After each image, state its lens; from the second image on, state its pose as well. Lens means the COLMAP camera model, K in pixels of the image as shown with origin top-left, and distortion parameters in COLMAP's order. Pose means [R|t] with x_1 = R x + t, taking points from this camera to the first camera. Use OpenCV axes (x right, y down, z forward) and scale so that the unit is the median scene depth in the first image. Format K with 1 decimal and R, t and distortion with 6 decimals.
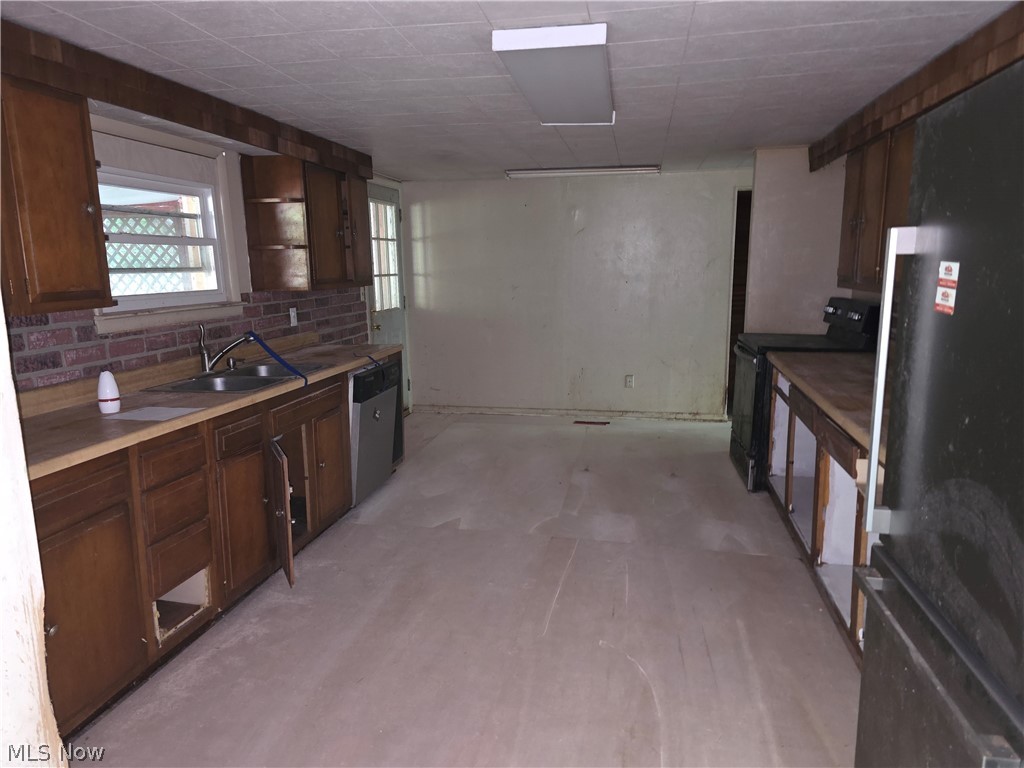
lens RADIAL K [[680.9, 0, 509.8], [0, 680.9, 386.2], [0, 0, 1]] dist [0.041023, -0.028617]
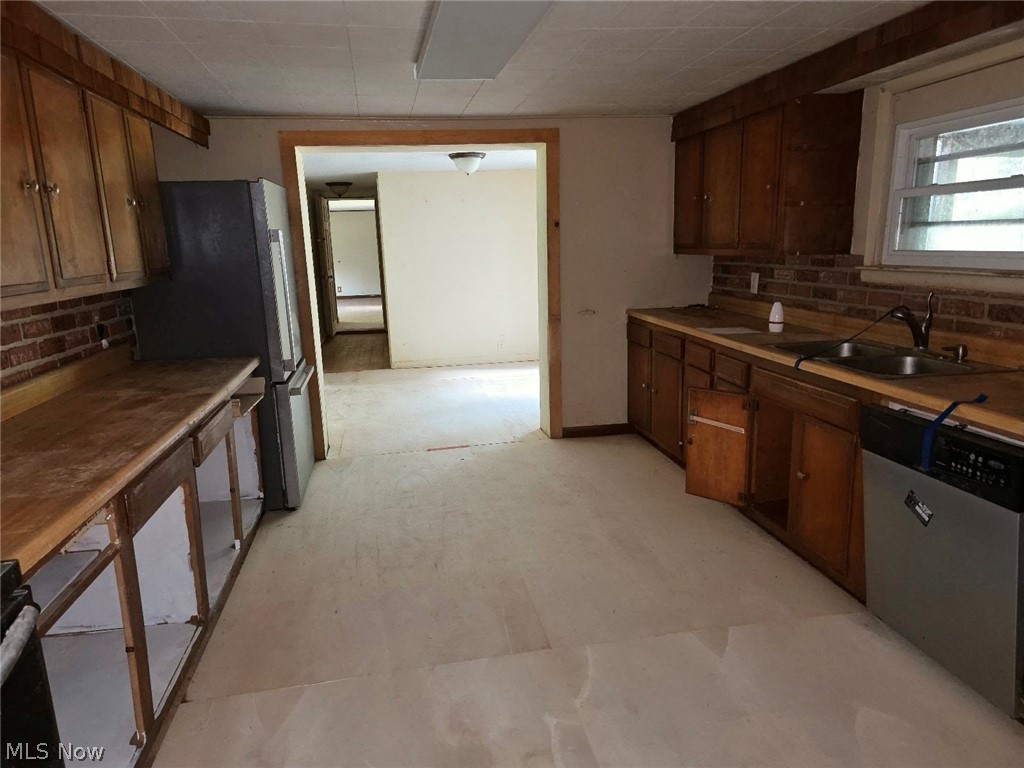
lens RADIAL K [[680.9, 0, 511.6], [0, 680.9, 382.6], [0, 0, 1]] dist [0.041023, -0.028617]
pose [[-0.929624, 0.118279, -0.349011, 0.356675], [-0.020594, 0.928935, 0.369669, -0.317511], [0.367933, 0.350841, -0.861125, 1.753436]]
